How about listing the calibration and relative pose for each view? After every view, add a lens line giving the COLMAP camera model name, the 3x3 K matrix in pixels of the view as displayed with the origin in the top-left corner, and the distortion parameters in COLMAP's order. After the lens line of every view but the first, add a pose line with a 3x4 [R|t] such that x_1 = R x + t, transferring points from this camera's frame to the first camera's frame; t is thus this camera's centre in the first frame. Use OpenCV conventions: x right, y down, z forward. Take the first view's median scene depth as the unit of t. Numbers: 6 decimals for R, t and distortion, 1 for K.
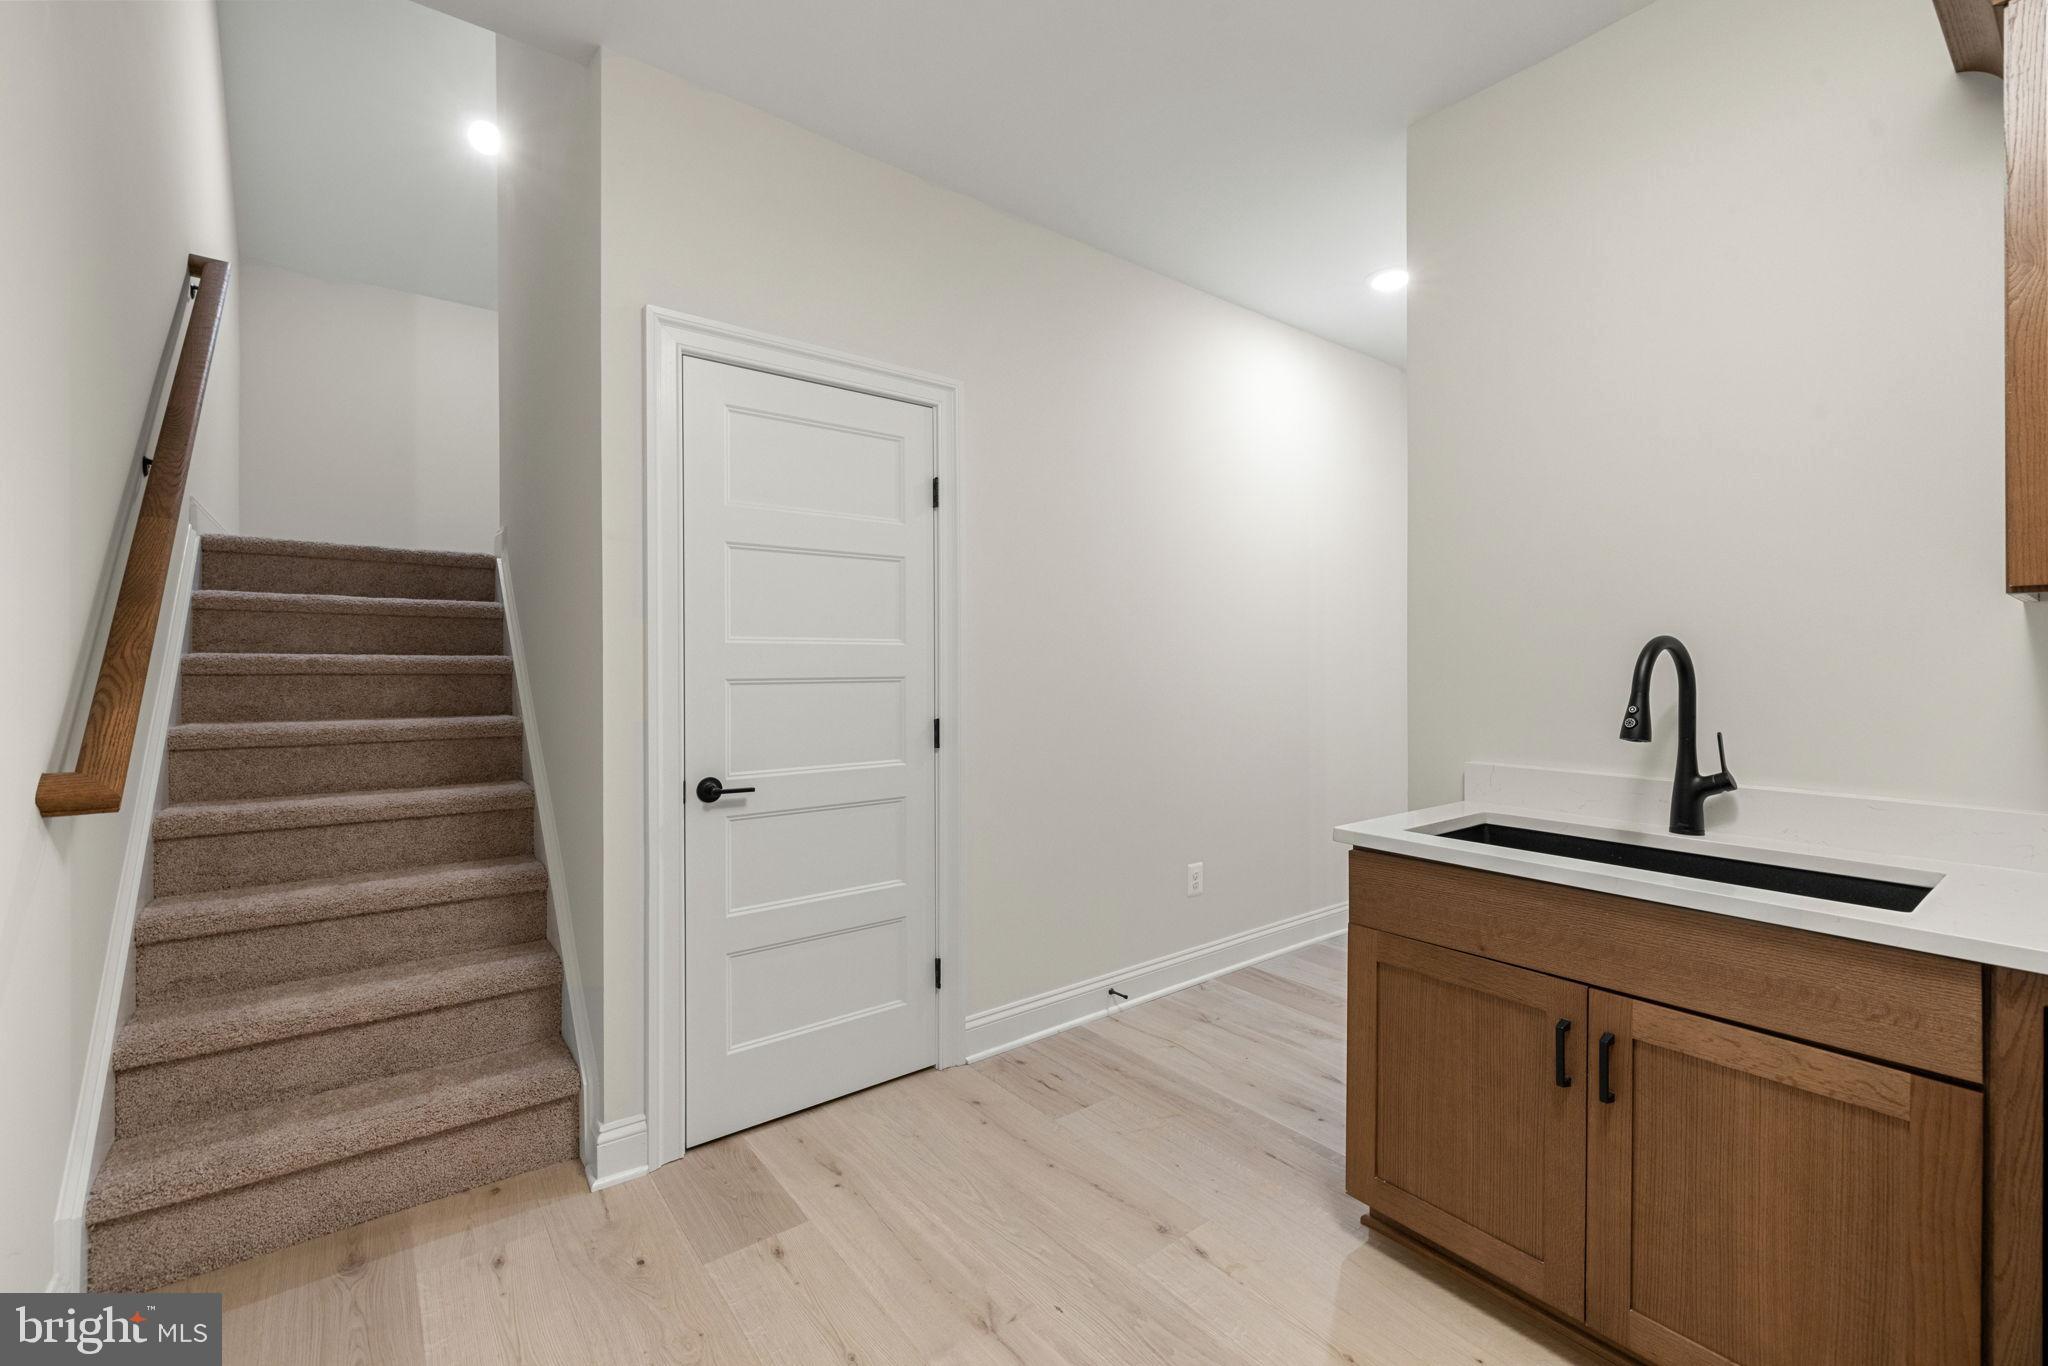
lens RADIAL K [[857.3, 0, 1012.7], [0, 857.3, 671.3], [0, 0, 1]] dist [0.007015, -0.000031]
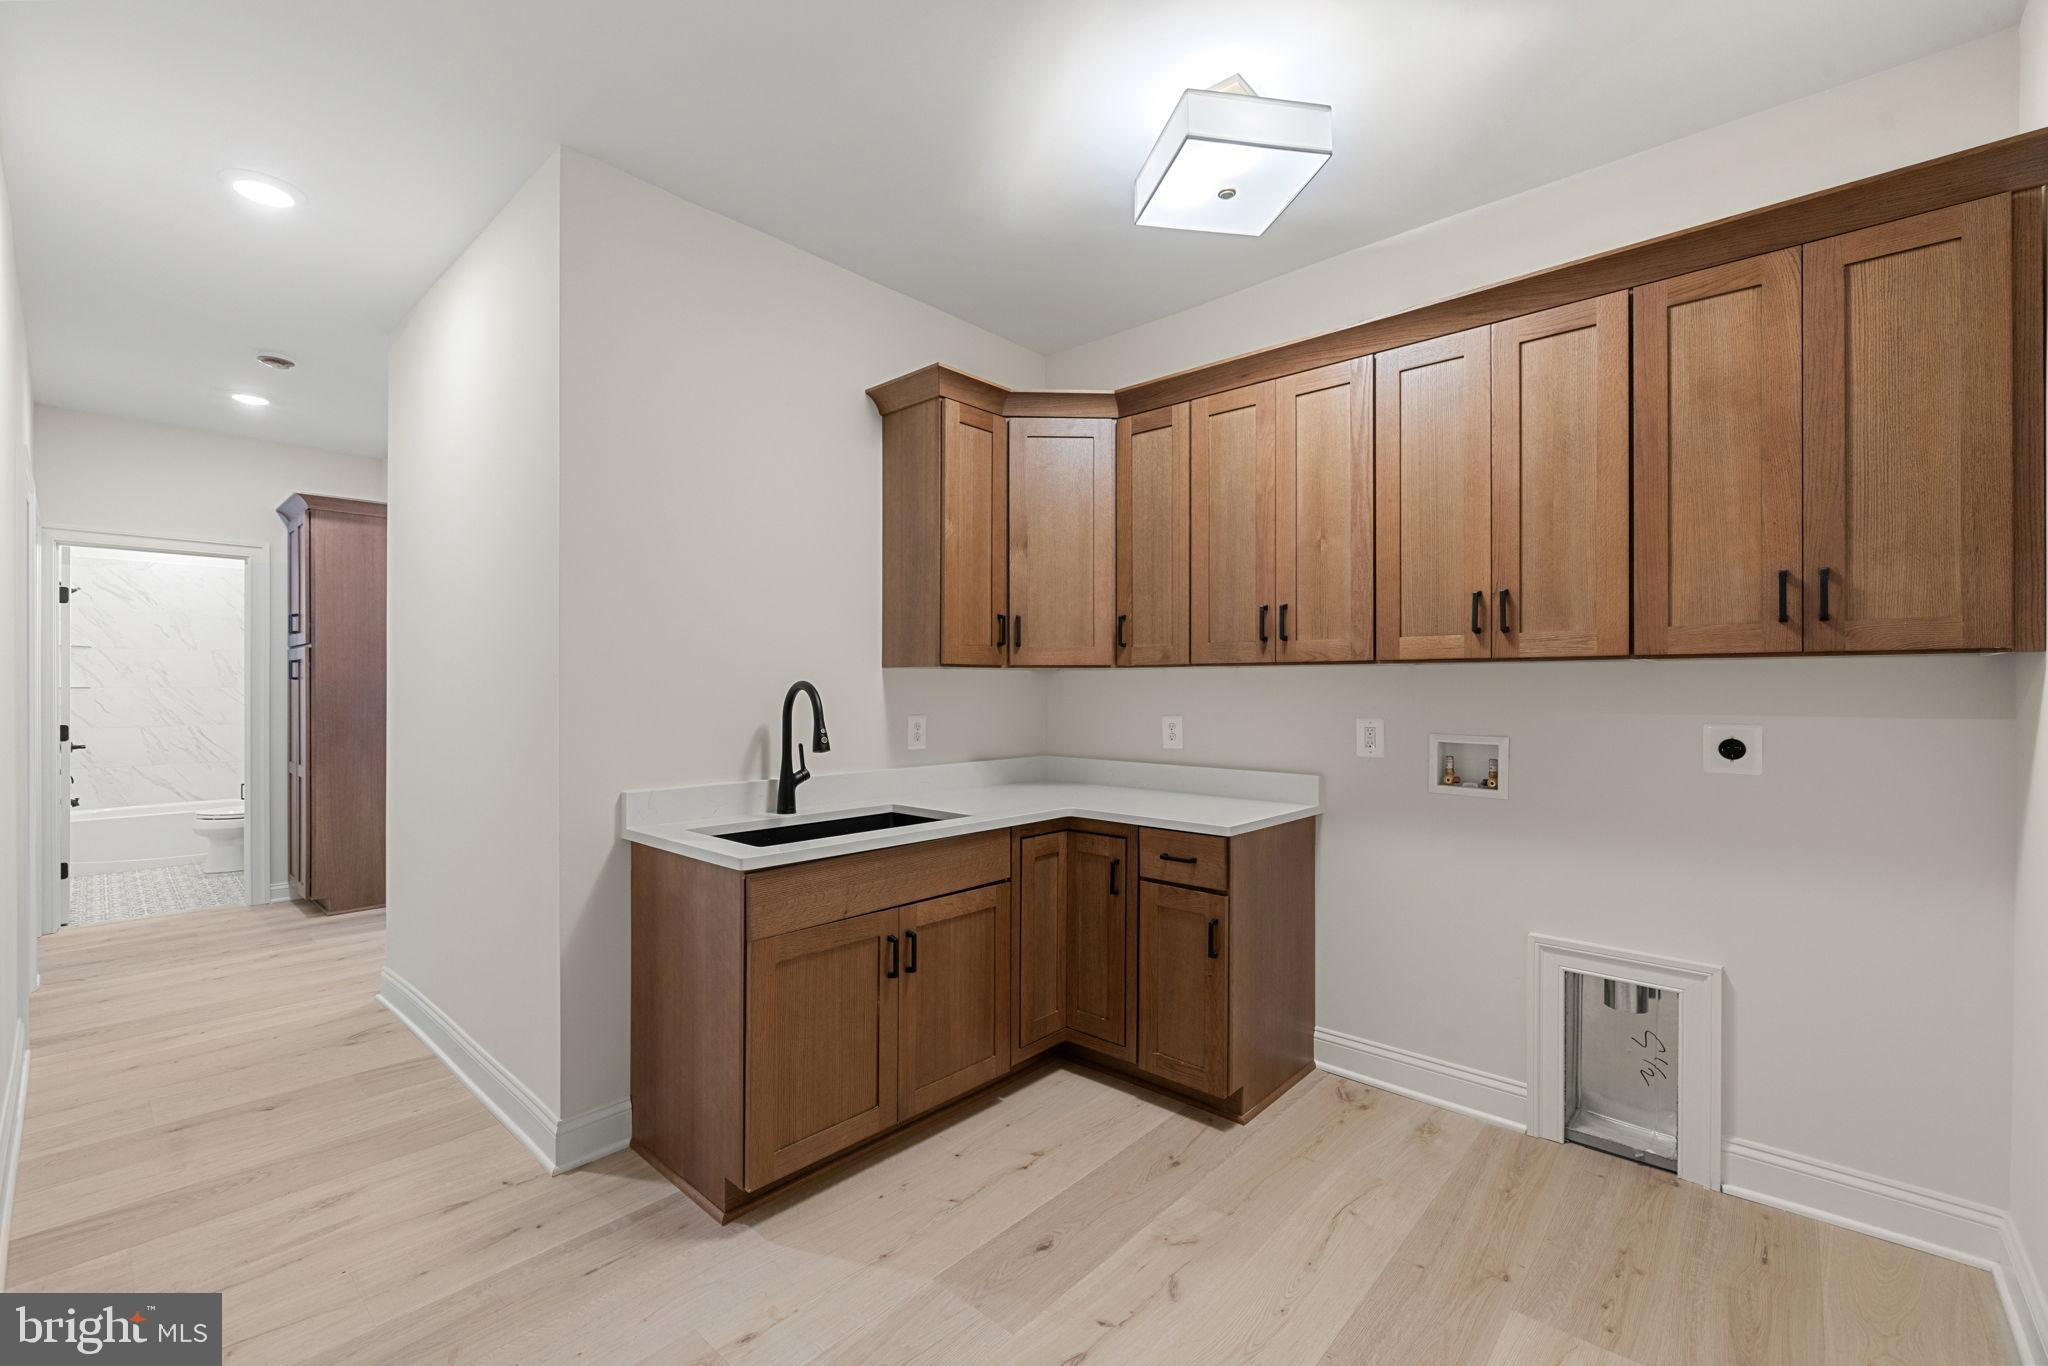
lens RADIAL K [[857.3, 0, 1014.3], [0, 857.3, 688.1], [0, 0, 1]] dist [0.007015, -0.000031]
pose [[-0.172589, -0.005973, 0.984976, -0.774322], [0.000331, 0.999981, 0.006122, -0.037157], [-0.984994, 0.001382, -0.172584, 0.904713]]
